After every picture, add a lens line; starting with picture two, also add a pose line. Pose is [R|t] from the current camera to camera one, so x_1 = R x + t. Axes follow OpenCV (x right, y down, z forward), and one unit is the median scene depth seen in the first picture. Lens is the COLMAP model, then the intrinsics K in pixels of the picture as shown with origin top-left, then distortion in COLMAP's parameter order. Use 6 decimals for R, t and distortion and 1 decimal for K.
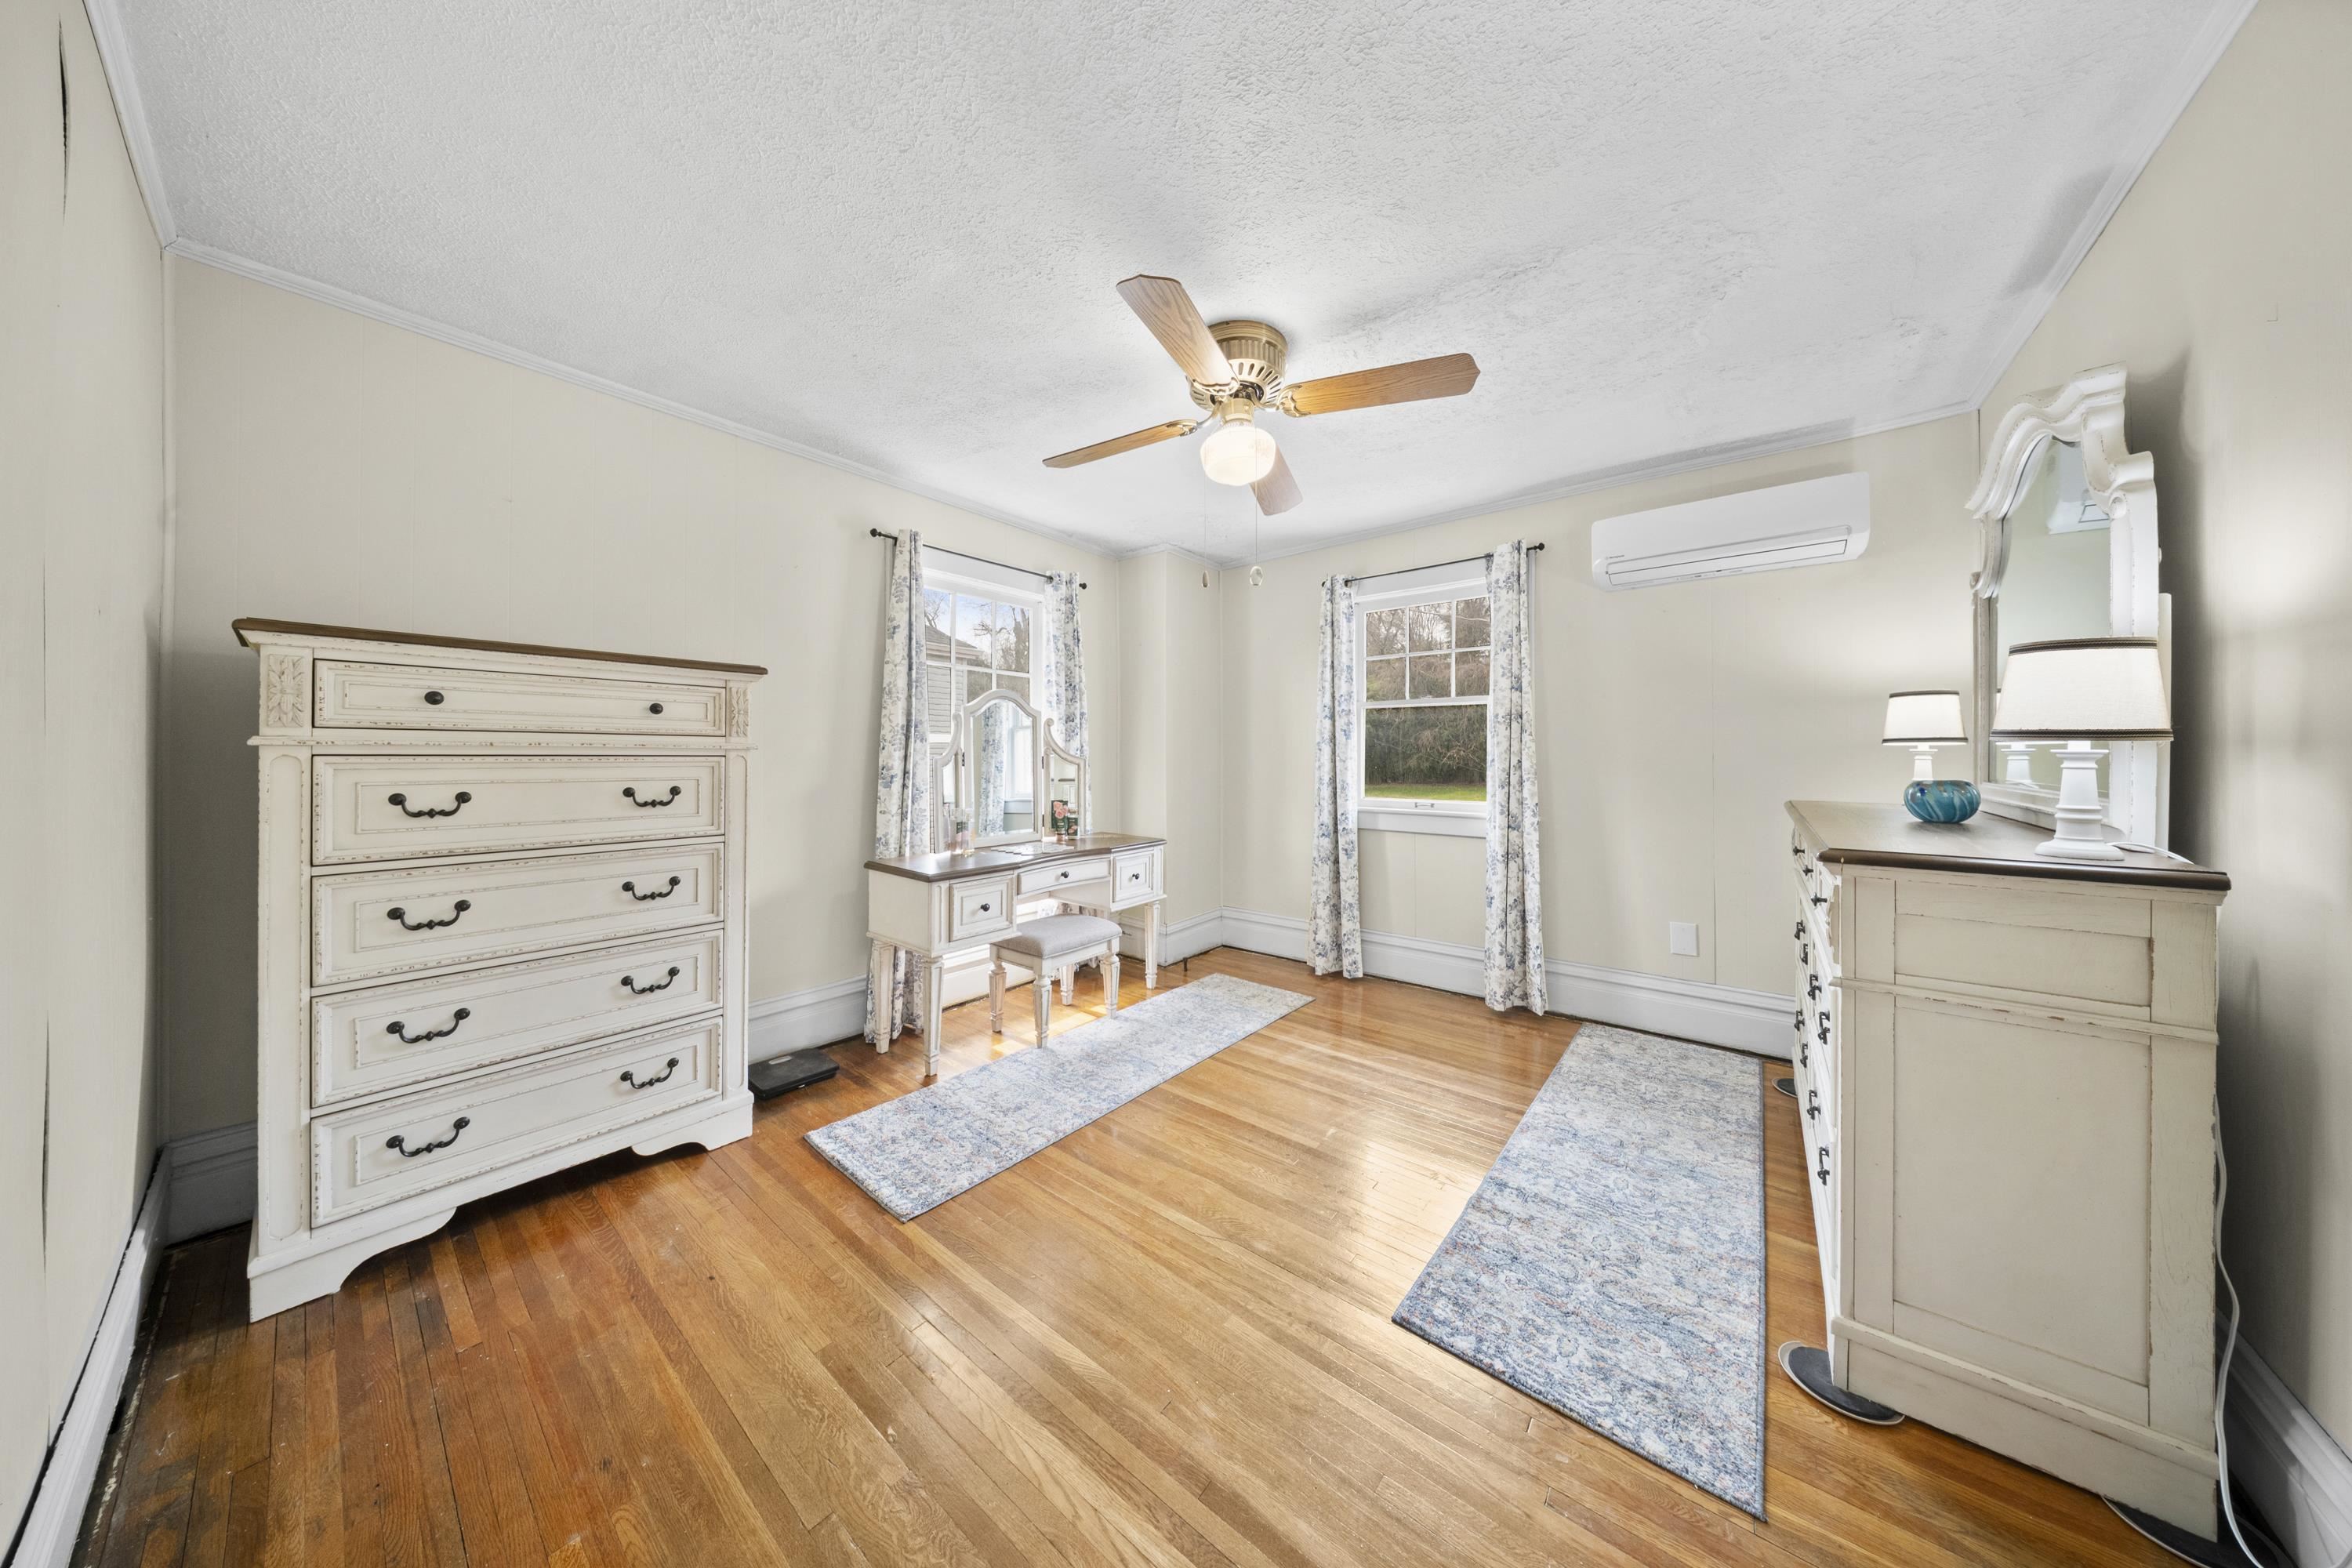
lens RADIAL K [[701.1, 0, 1174.8], [0, 701.1, 753.5], [0, 0, 1]] dist [0.013358, -0.004402]
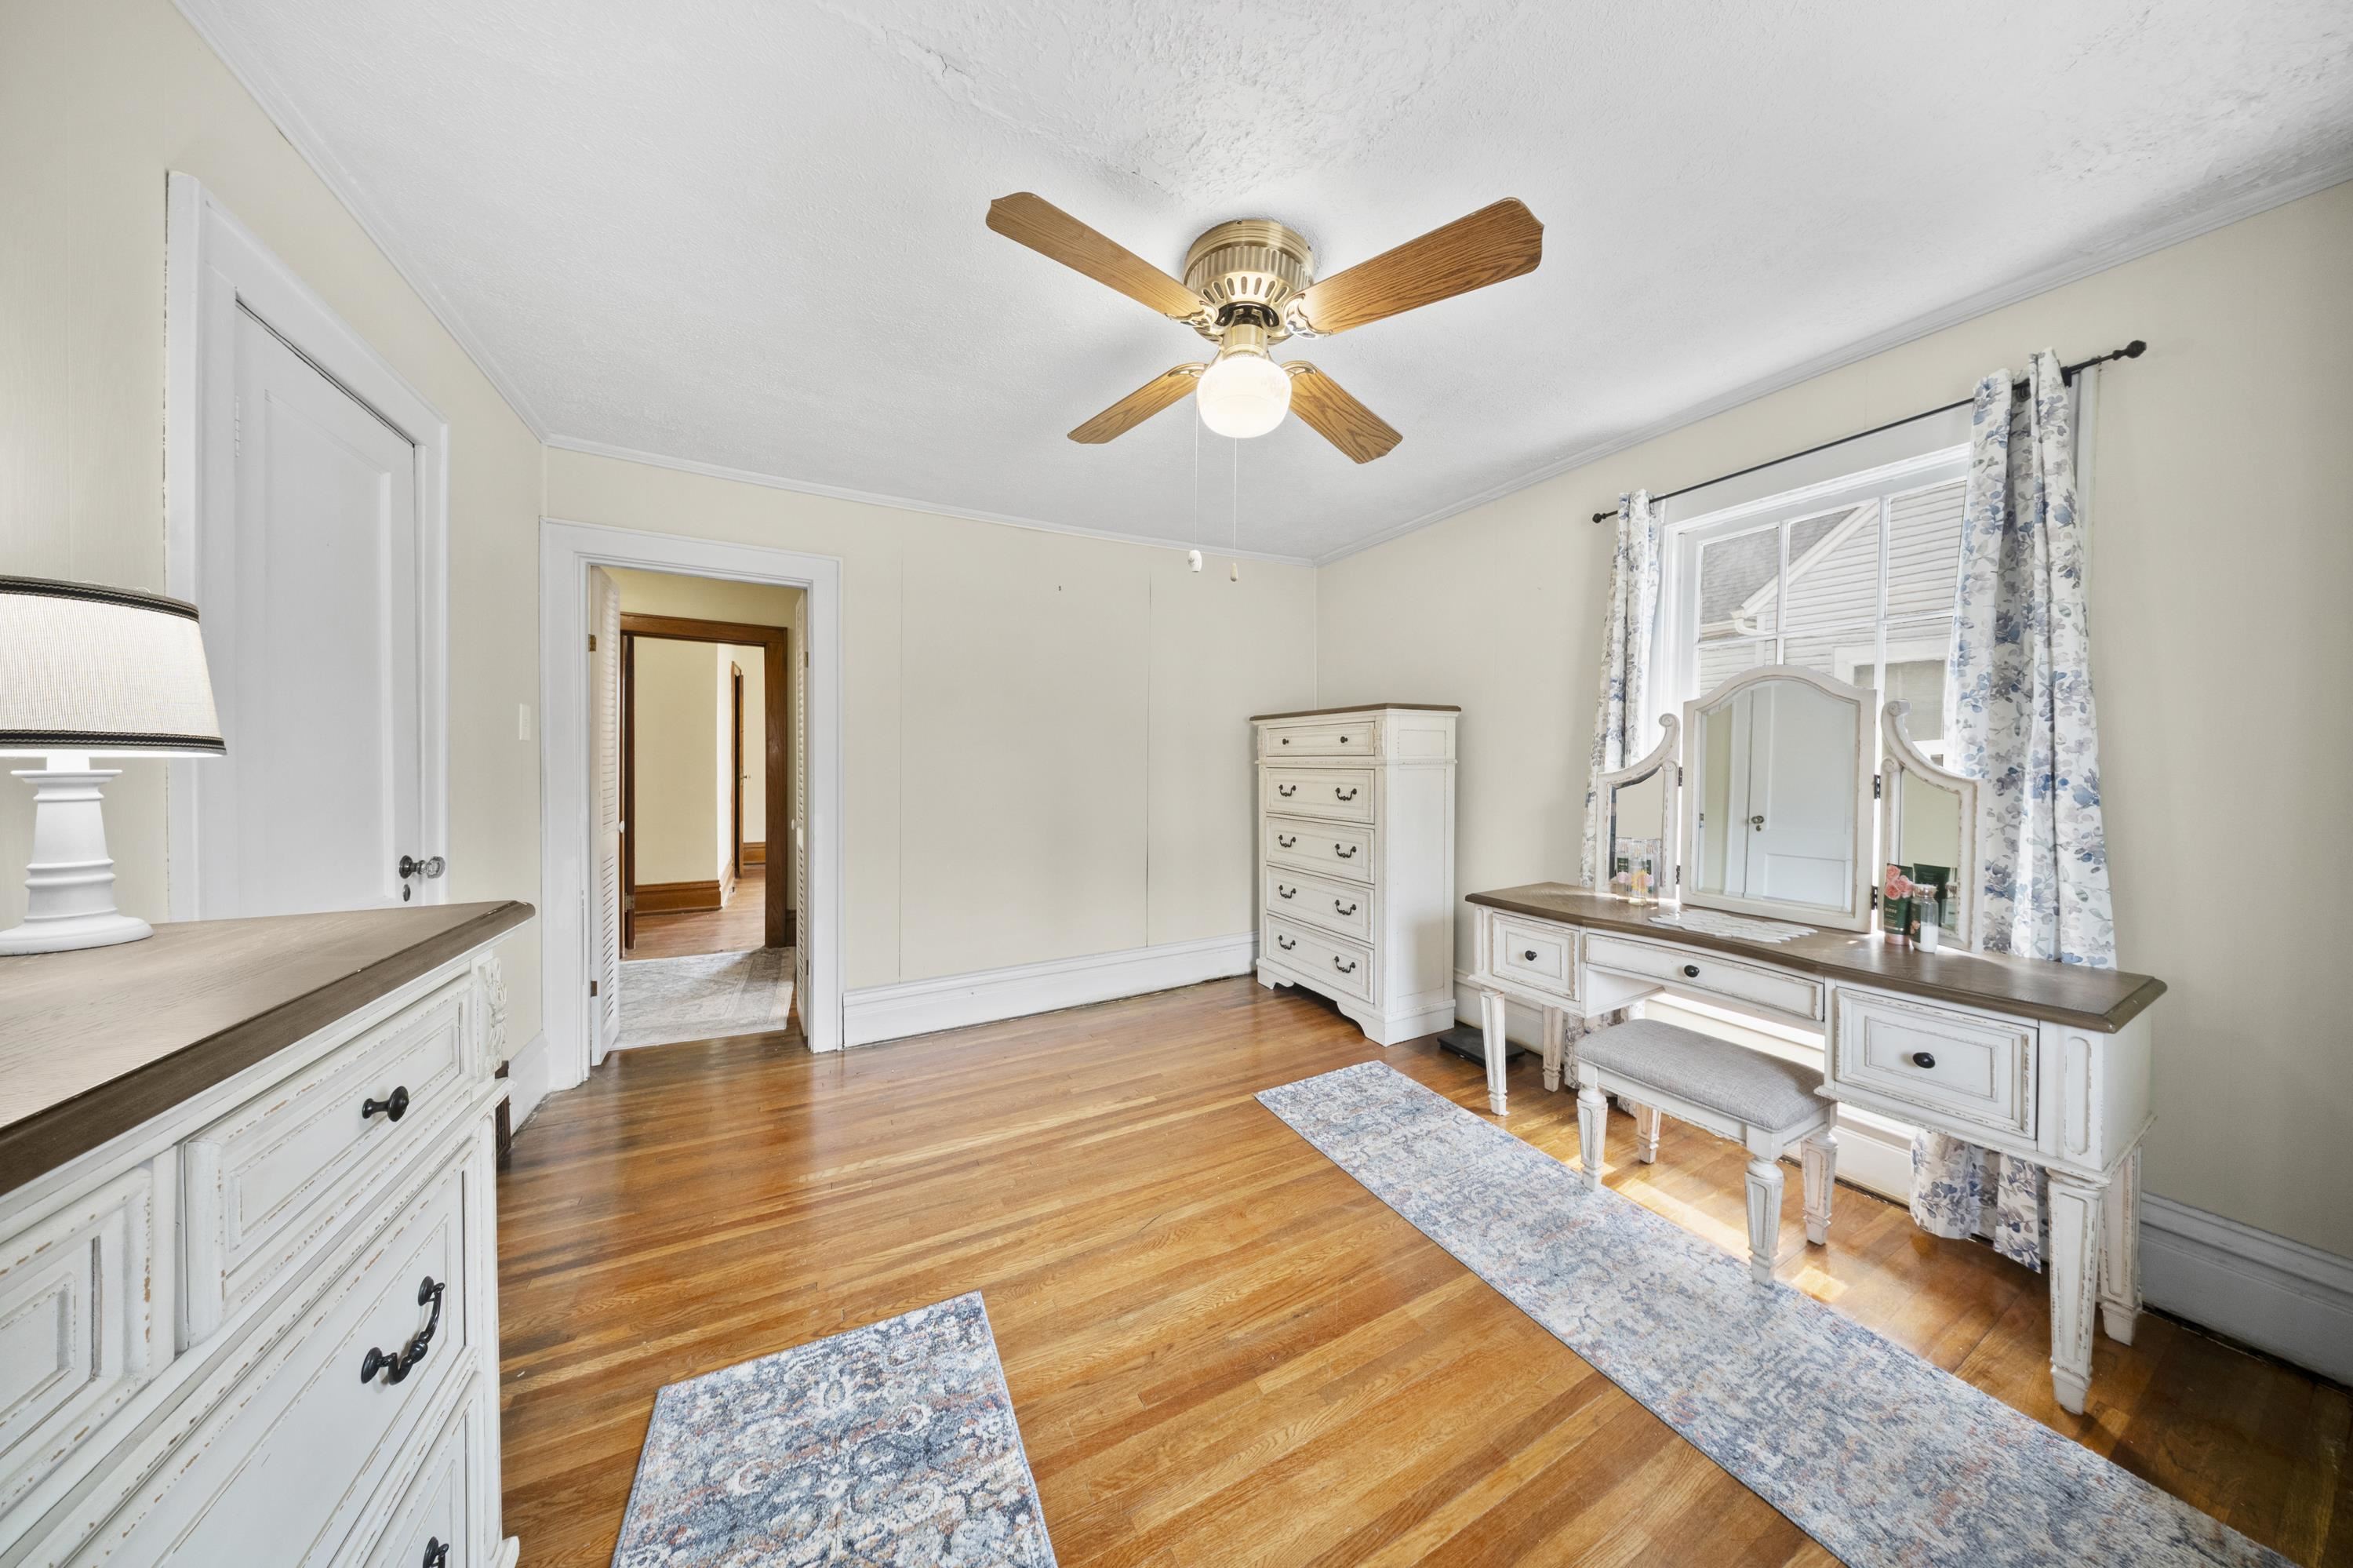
lens RADIAL K [[689.4, 0, 1171.3], [0, 689.4, 770.2], [0, 0, 1]] dist [-0.000315, -0.000041]
pose [[-0.400275, 0.007373, -0.916366, 0.846630], [-0.001617, 0.999960, 0.008752, -0.006671], [0.916394, 0.004985, -0.400247, 1.240535]]
